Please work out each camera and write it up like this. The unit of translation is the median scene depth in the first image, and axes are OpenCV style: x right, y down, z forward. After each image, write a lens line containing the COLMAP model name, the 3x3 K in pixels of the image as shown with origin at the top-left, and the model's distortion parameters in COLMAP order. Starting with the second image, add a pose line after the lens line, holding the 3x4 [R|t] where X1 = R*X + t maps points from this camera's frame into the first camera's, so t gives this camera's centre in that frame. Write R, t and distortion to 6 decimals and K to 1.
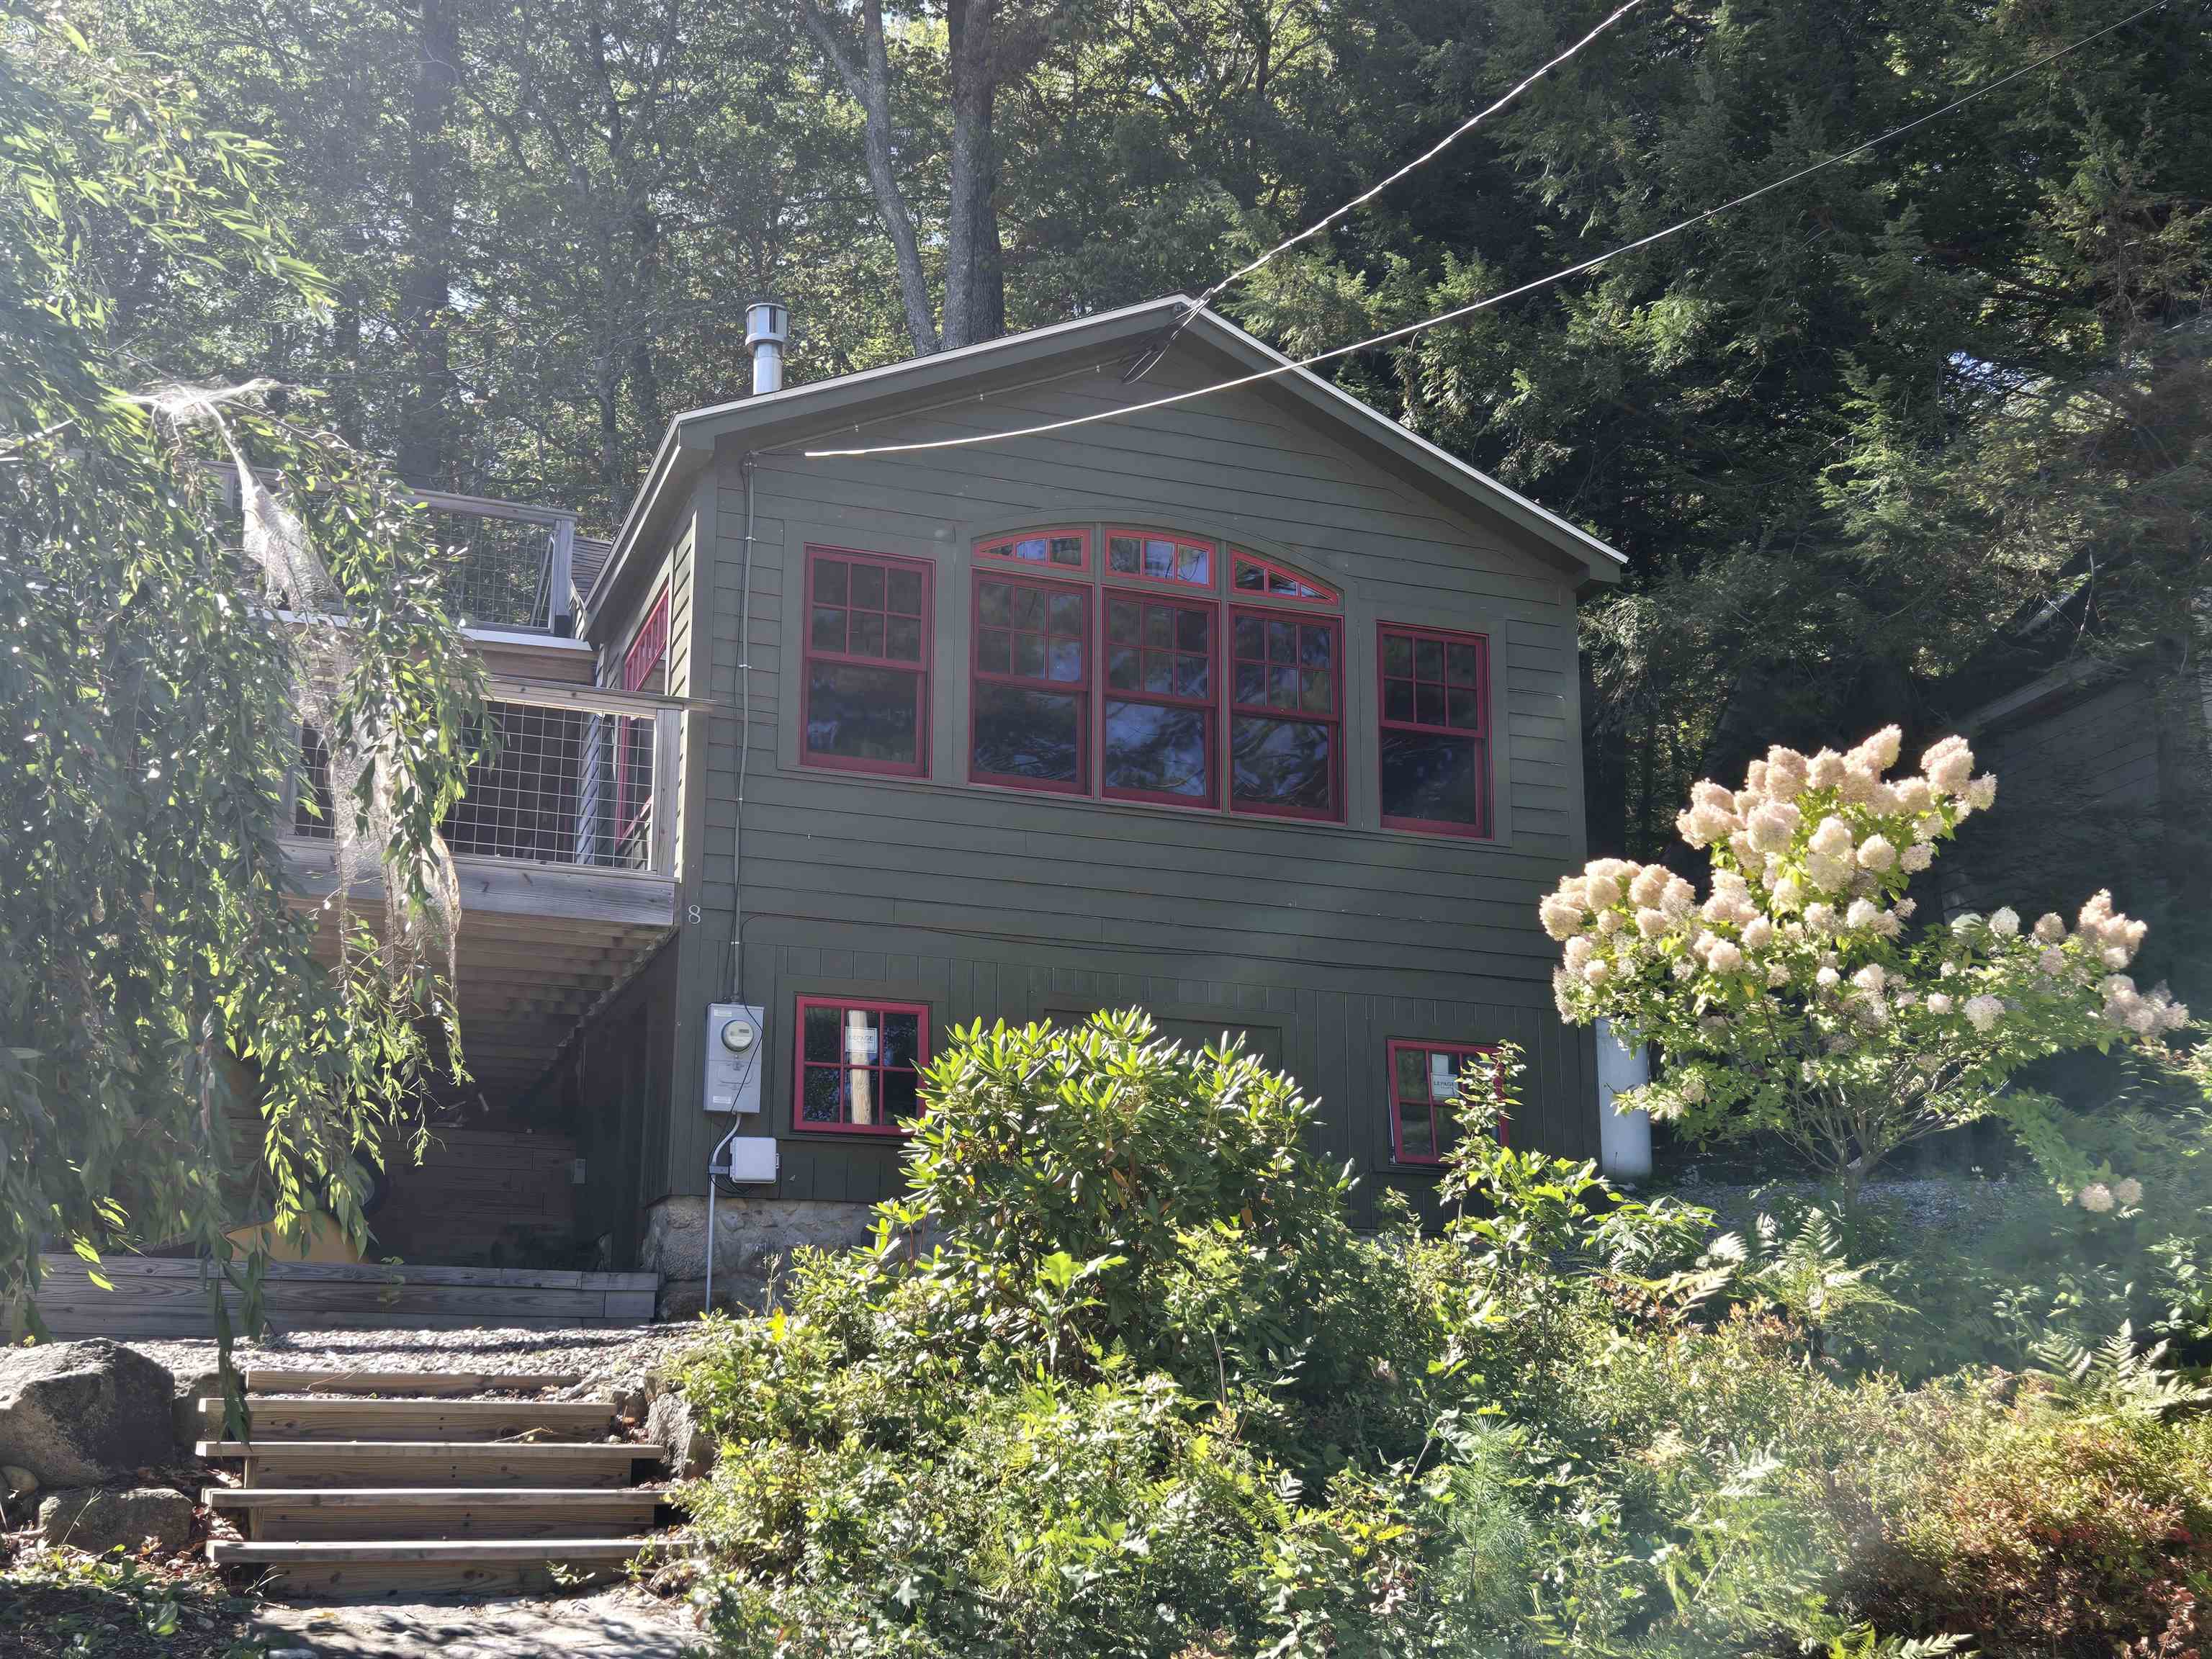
lens RADIAL K [[2459.1, 0, 1100.3], [0, 2459.1, 845.3], [0, 0, 1]] dist [0.080772, -0.029368]
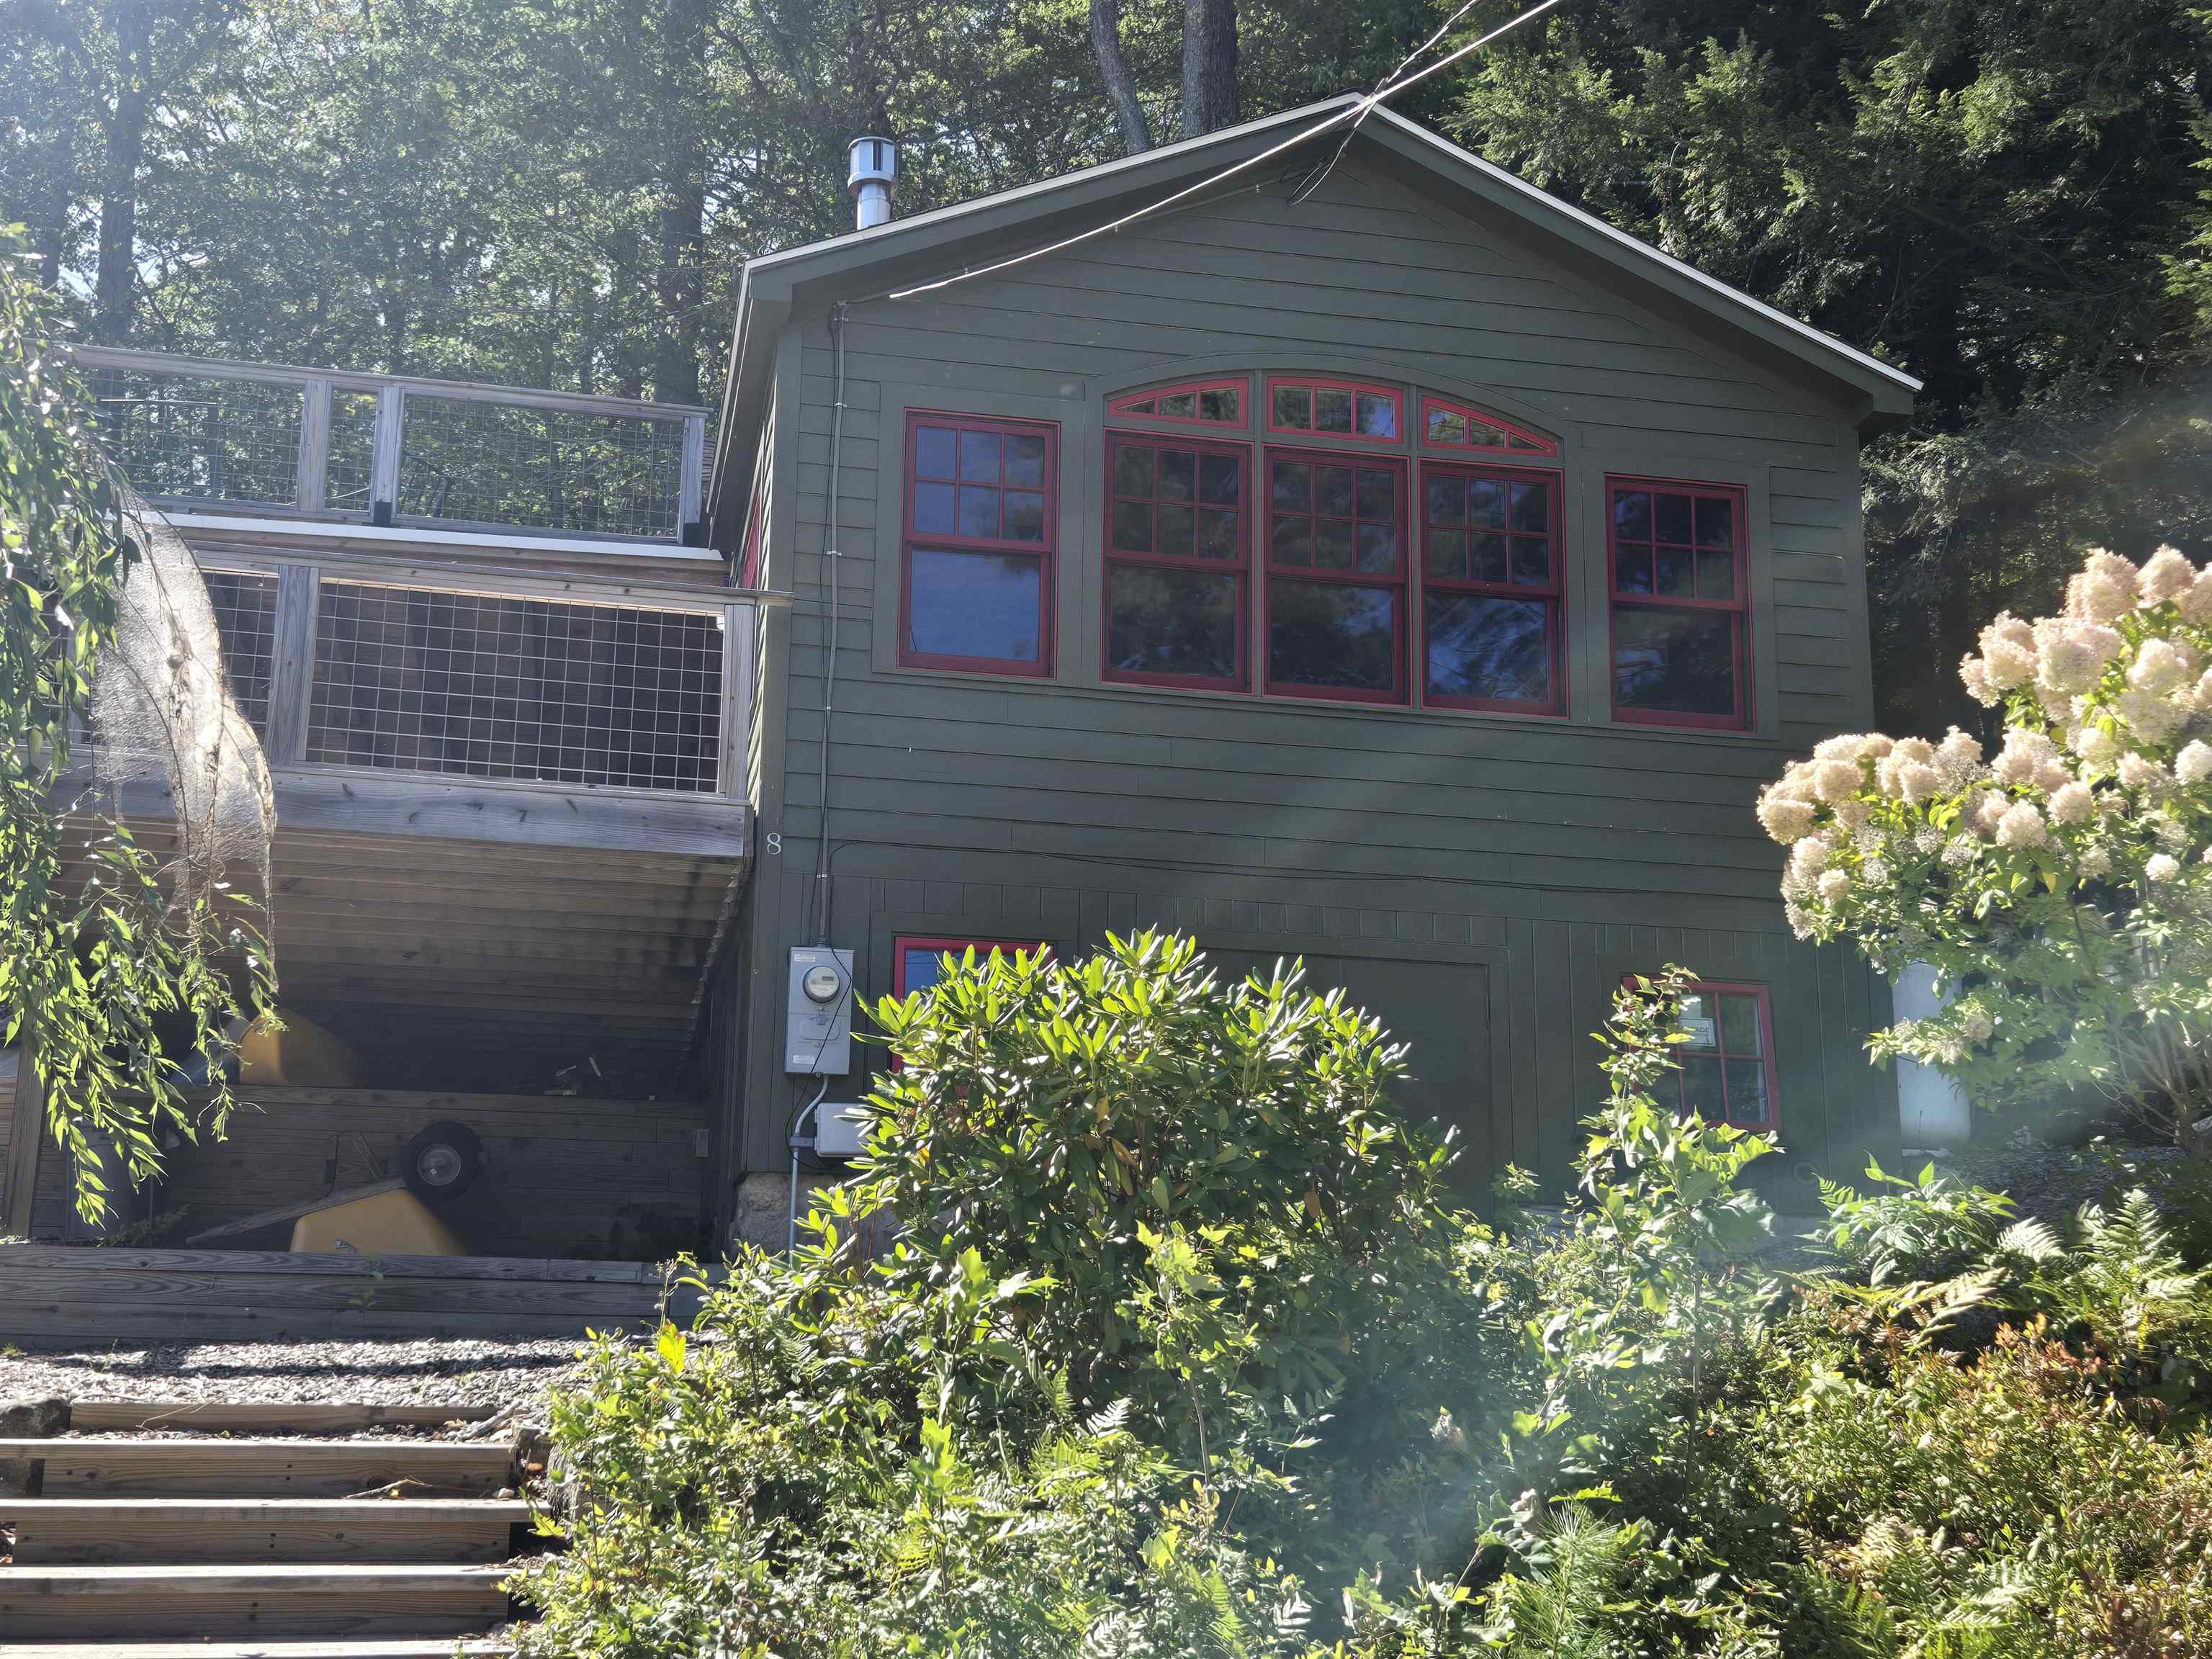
lens RADIAL K [[2459.1, 0, 1100.3], [0, 2459.1, 845.3], [0, 0, 1]] dist [0.080772, -0.029368]
pose [[0.988800, -0.026644, -0.146846, 0.102860], [0.028774, 0.999509, 0.012398, 0.030421], [0.146443, -0.016484, 0.989082, 0.246686]]
